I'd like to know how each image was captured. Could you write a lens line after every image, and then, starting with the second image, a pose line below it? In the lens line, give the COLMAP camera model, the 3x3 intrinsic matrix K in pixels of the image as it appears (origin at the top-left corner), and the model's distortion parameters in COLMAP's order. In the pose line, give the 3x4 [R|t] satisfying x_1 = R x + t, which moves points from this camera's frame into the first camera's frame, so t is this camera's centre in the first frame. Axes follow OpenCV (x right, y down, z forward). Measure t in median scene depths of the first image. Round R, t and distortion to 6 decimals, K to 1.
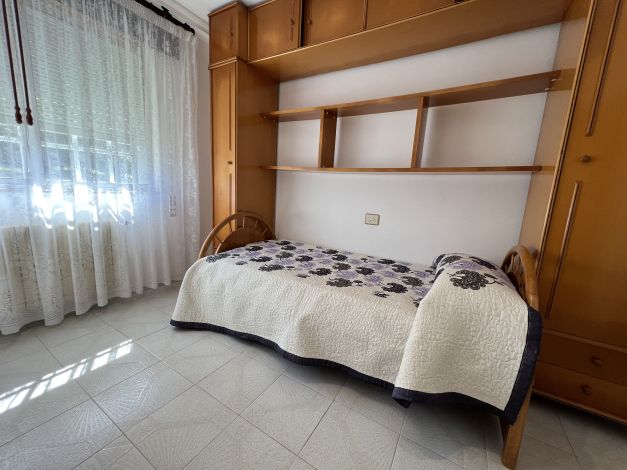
lens RADIAL K [[251.2, 0, 312.7], [0, 251.2, 232.4], [0, 0, 1]] dist [-0.000381, 0.000076]
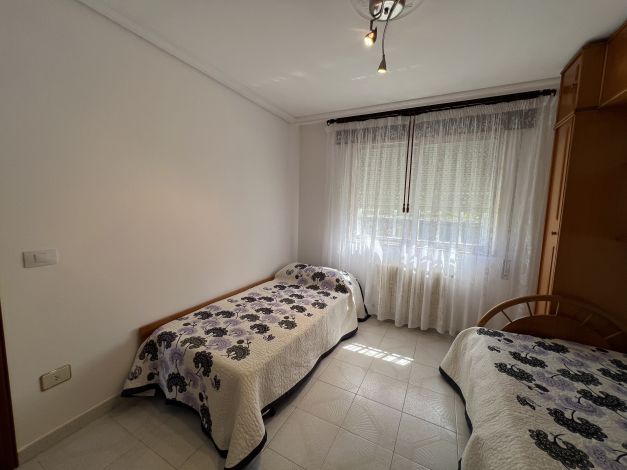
lens RADIAL K [[251.2, 0, 313.2], [0, 251.2, 234.1], [0, 0, 1]] dist [-0.000381, 0.000076]
pose [[0.062824, 0.056504, -0.996424, 0.544029], [-0.195126, 0.979824, 0.043260, -0.191246], [0.978764, 0.191710, 0.072582, 0.203967]]
